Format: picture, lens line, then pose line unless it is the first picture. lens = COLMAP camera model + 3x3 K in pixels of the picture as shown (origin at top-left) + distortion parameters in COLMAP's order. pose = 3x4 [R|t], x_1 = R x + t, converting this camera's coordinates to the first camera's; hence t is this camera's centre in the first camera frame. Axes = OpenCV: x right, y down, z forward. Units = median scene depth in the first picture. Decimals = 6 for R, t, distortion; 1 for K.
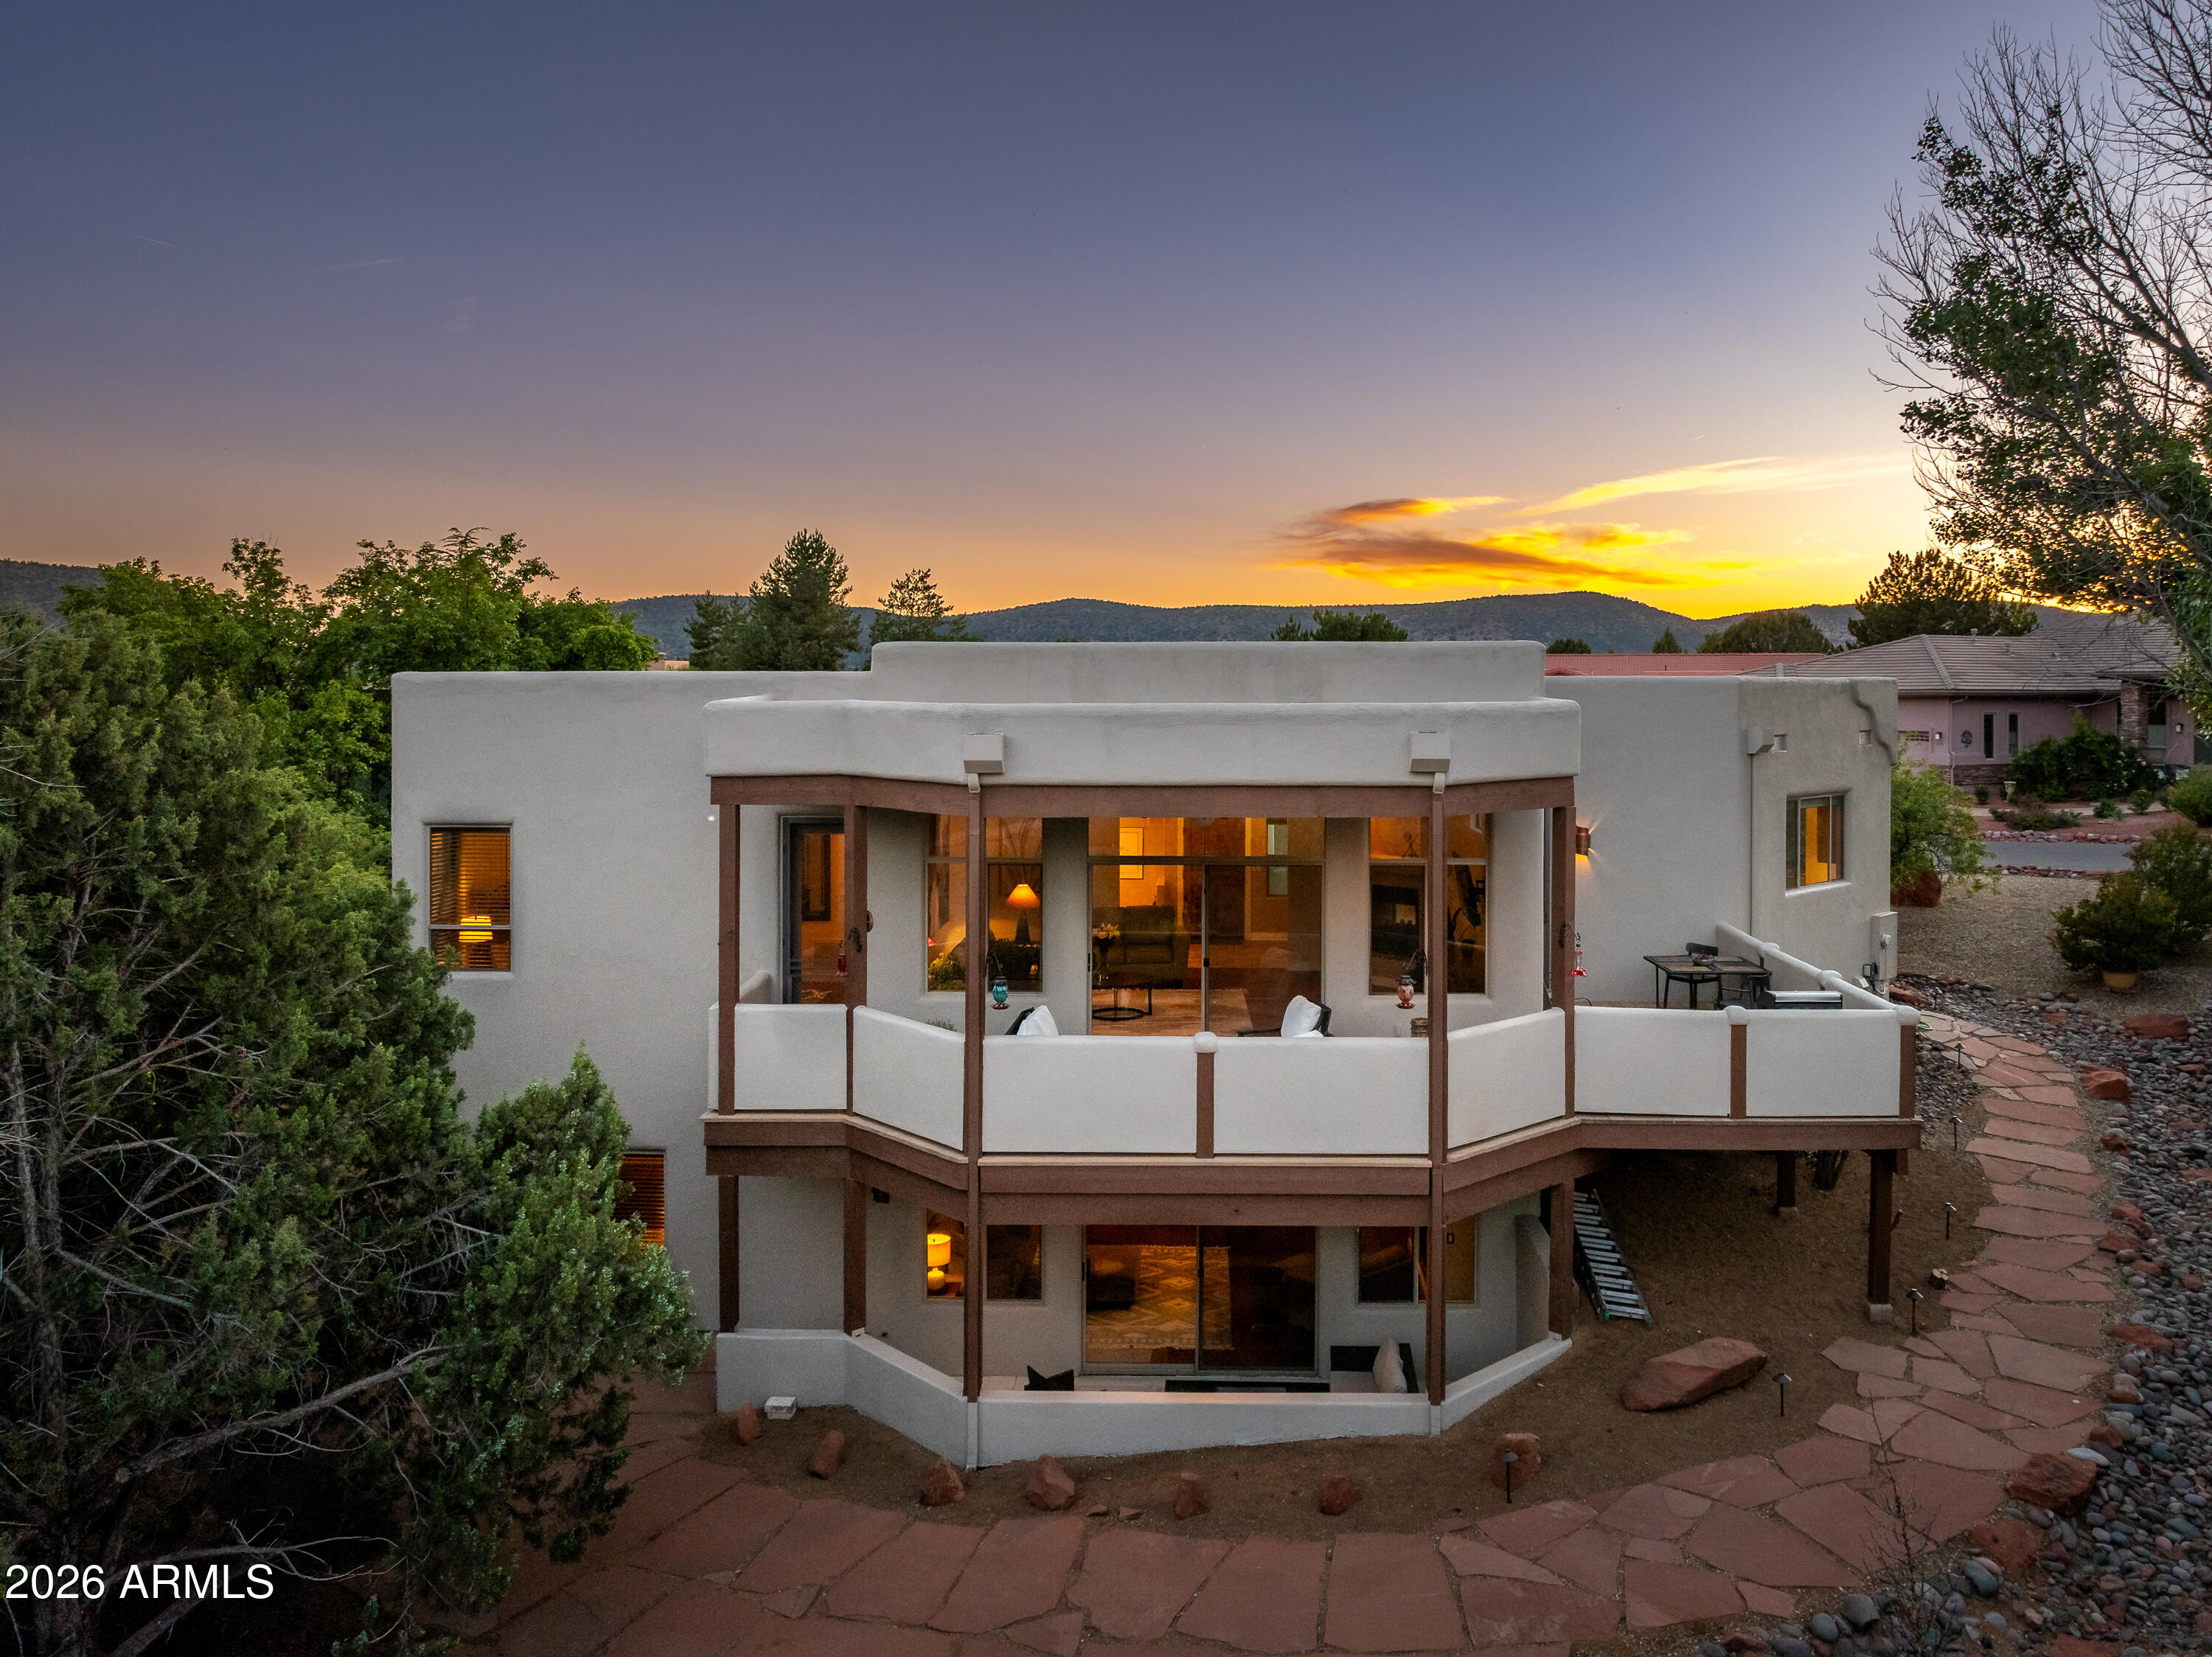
lens RADIAL K [[1901.1, 0, 1112.1], [0, 1901.1, 658.7], [0, 0, 1]] dist [-0.049153, 0.016186]
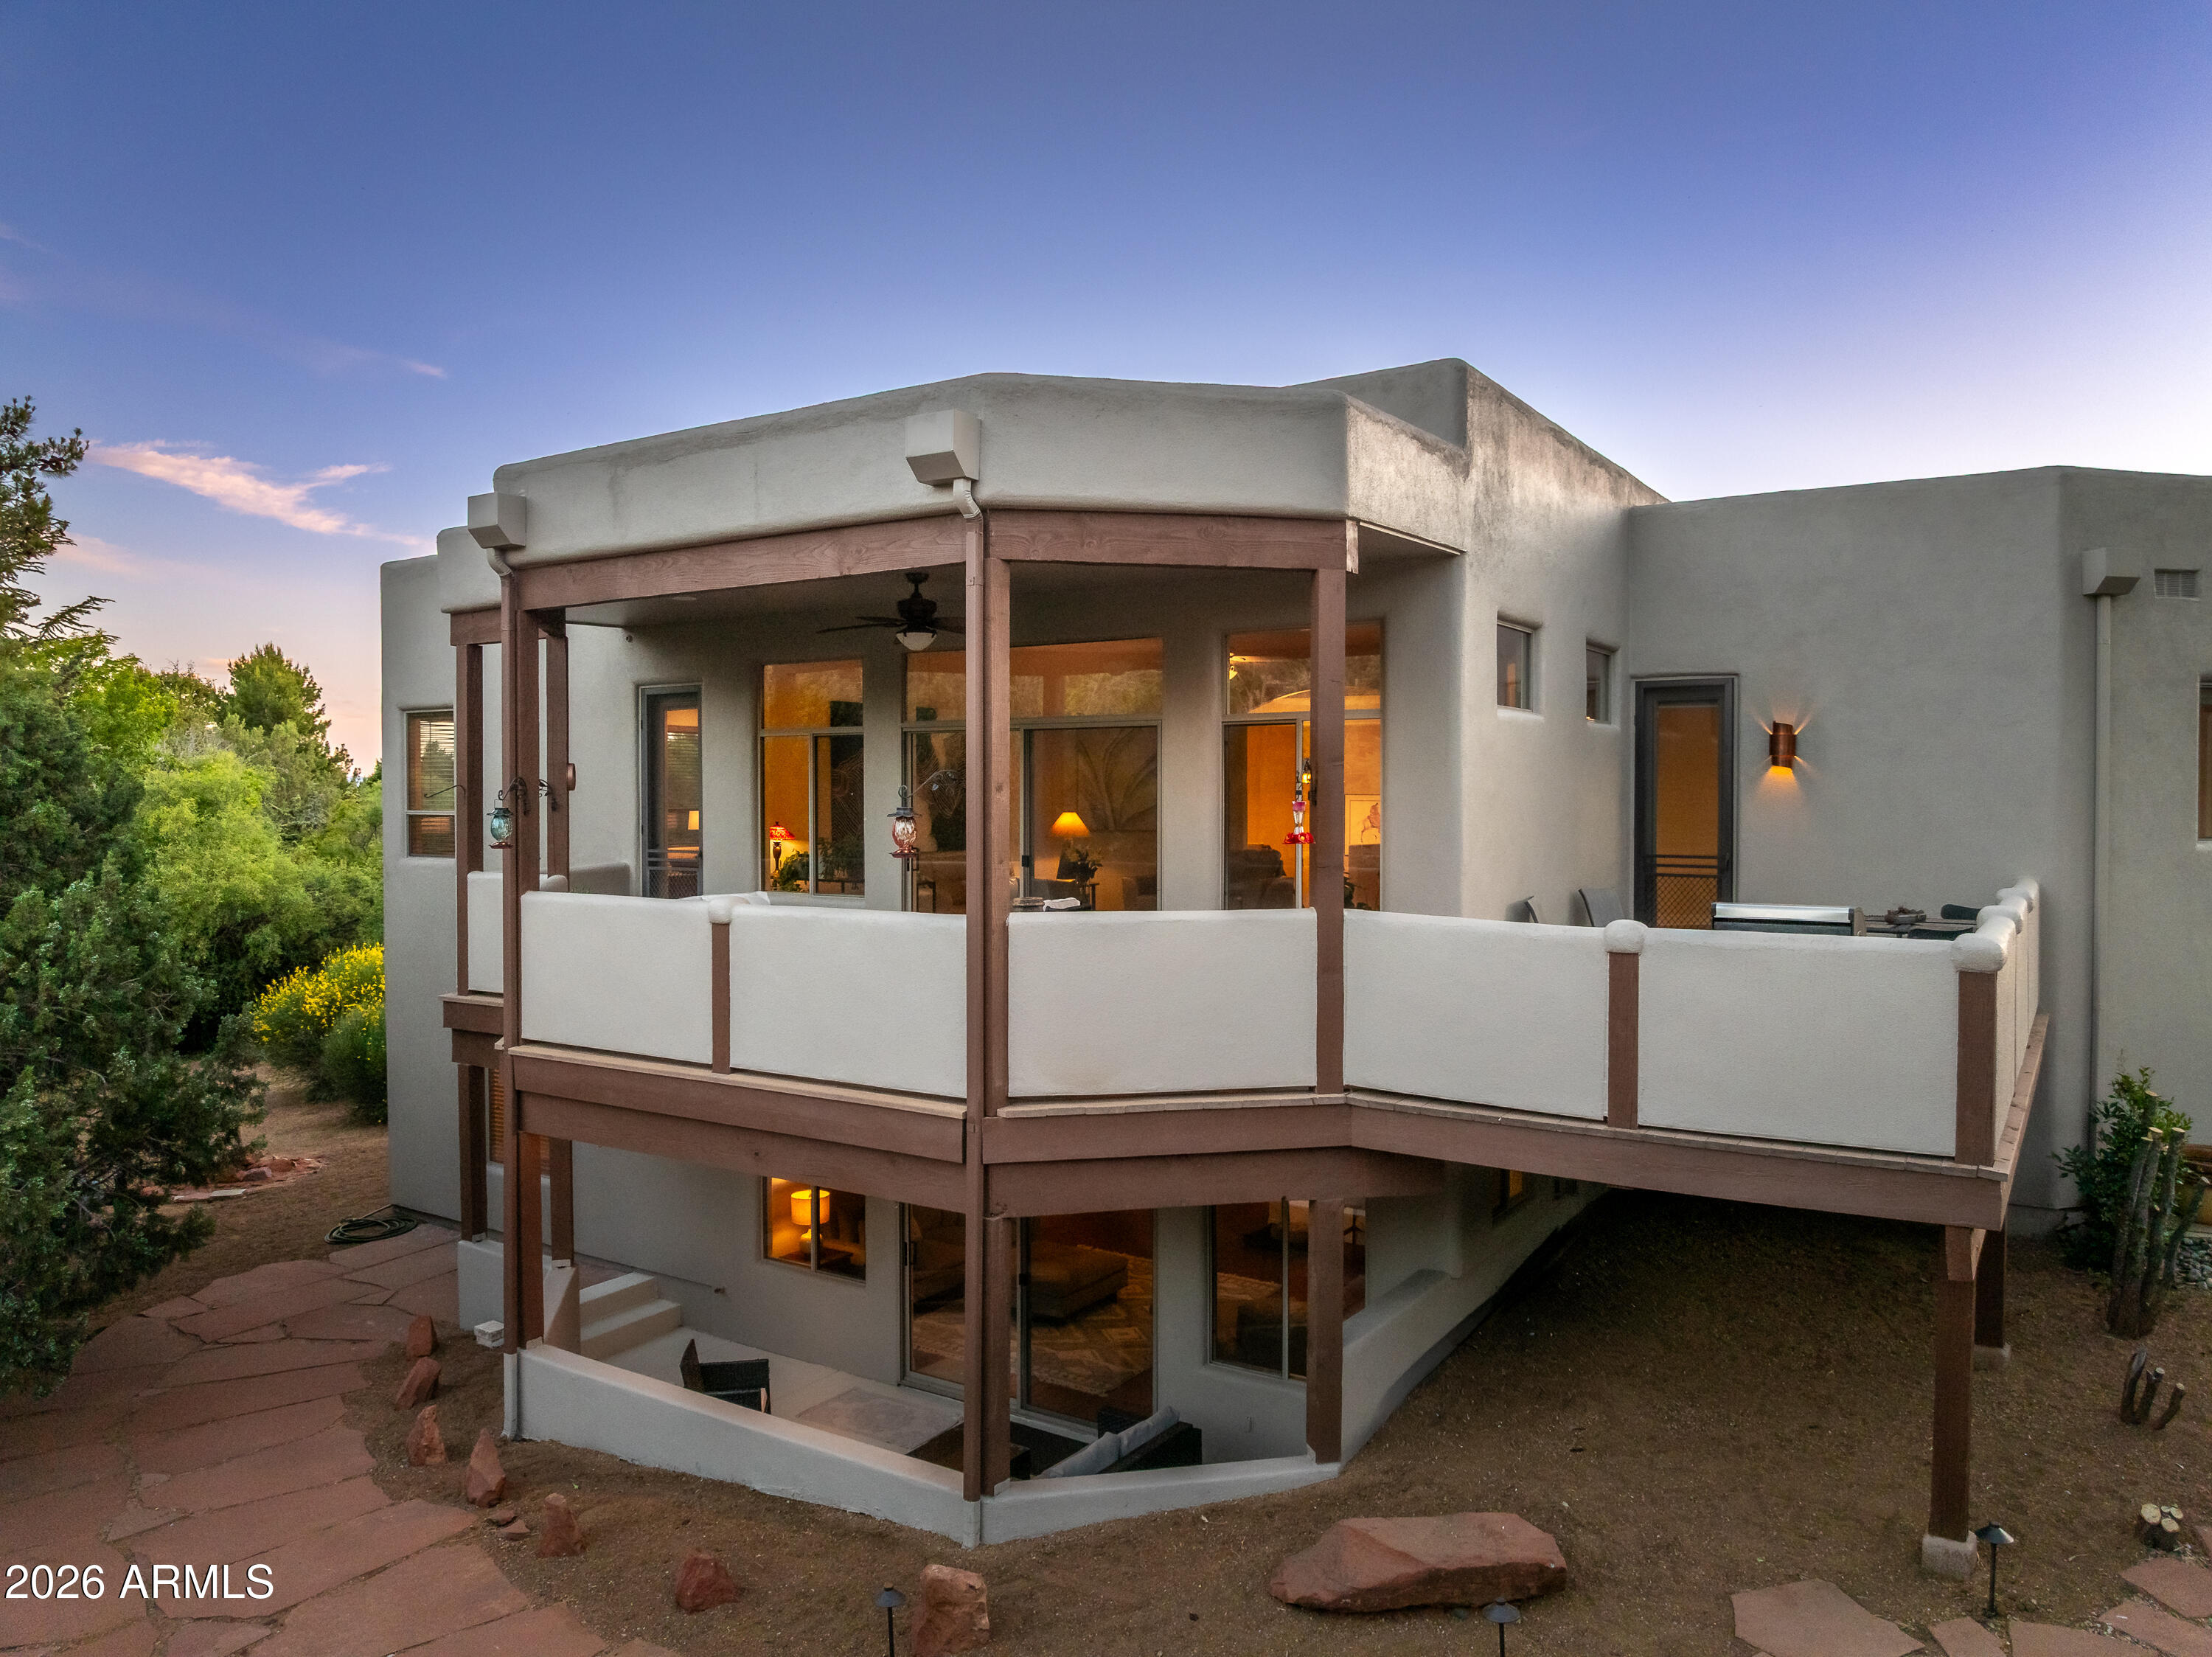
lens RADIAL K [[1635.0, 0, 1106.0], [0, 1635.0, 828.5], [0, 0, 1]] dist [-0.064714, 0.037519]
pose [[0.834061, 0.008114, -0.551612, 0.466115], [-0.002715, 0.999940, 0.010604, 0.154466], [0.551665, -0.007346, 0.834033, 0.534839]]
